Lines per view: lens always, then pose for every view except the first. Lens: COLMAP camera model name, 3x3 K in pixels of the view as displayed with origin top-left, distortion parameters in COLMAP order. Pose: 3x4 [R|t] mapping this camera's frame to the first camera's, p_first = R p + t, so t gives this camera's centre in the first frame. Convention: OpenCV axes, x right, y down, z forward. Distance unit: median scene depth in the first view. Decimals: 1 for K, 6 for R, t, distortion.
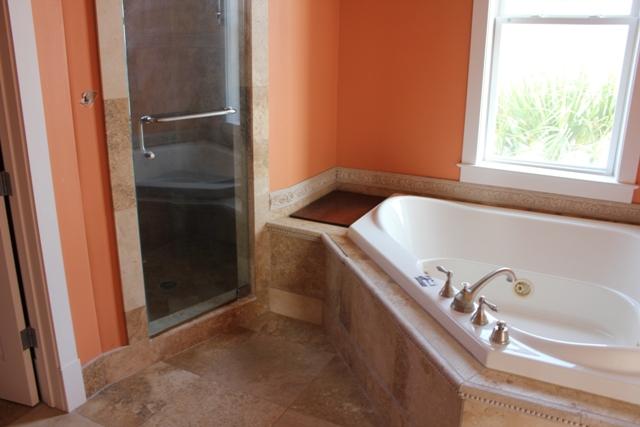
lens RADIAL K [[537.8, 0, 320.0], [0, 537.8, 214.4], [0, 0, 1]] dist [-0.121212, 0.064745]
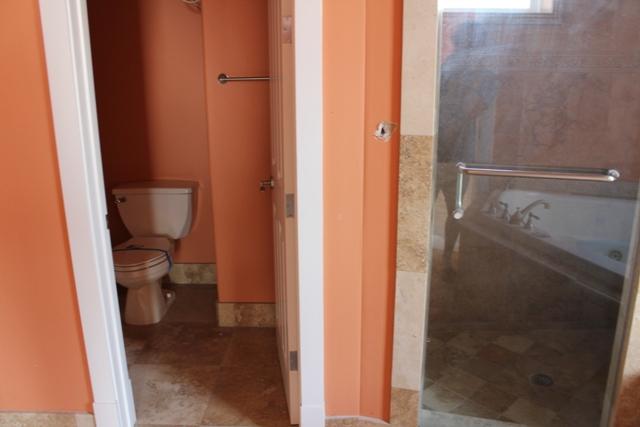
lens RADIAL K [[537.8, 0, 320.5], [0, 537.8, 211.5], [0, 0, 1]] dist [-0.121212, 0.064745]
pose [[0.436284, 0.235216, -0.868521, 0.266572], [-0.261569, 0.956699, 0.127702, -0.171145], [0.860951, 0.171464, 0.478918, 0.499950]]
